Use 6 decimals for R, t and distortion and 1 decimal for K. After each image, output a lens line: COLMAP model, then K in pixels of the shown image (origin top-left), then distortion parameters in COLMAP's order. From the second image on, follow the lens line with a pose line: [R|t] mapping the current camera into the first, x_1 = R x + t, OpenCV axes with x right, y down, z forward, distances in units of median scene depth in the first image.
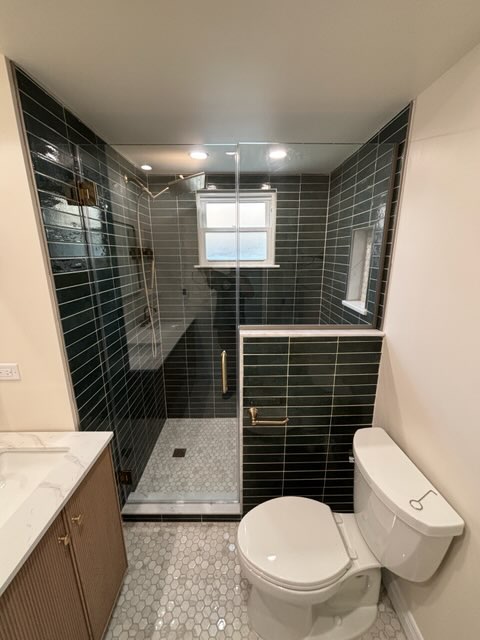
lens RADIAL K [[256.3, 0, 242.7], [0, 256.3, 319.6], [0, 0, 1]] dist [0.000763, -0.000293]
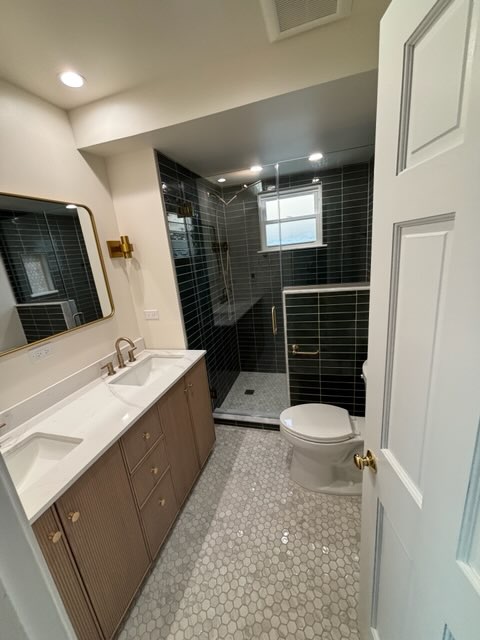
lens RADIAL K [[256.3, 0, 242.7], [0, 256.3, 319.6], [0, 0, 1]] dist [0.000763, -0.000293]
pose [[0.956079, -0.012011, -0.292863, 0.151722], [0.020734, 0.999429, 0.026698, 0.131548], [0.292375, -0.031597, 0.955782, -0.366214]]
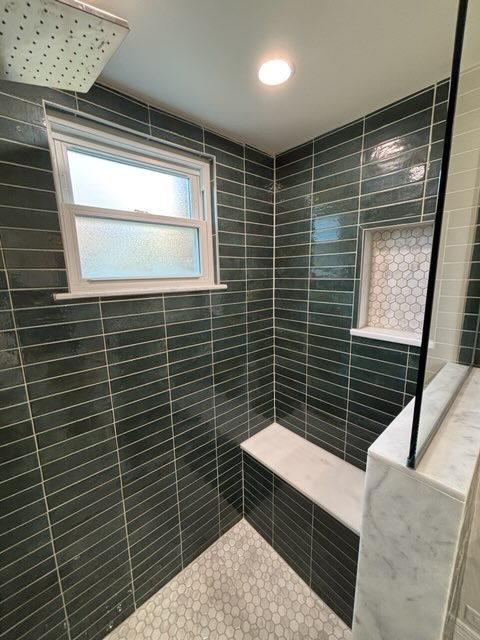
lens RADIAL K [[256.3, 0, 242.7], [0, 256.3, 319.6], [0, 0, 1]] dist [0.000763, -0.000293]
pose [[0.753044, -0.128559, 0.645289, -0.303918], [0.177773, 0.984005, -0.011418, -0.154244], [-0.633500, 0.123314, 0.763853, 0.685741]]
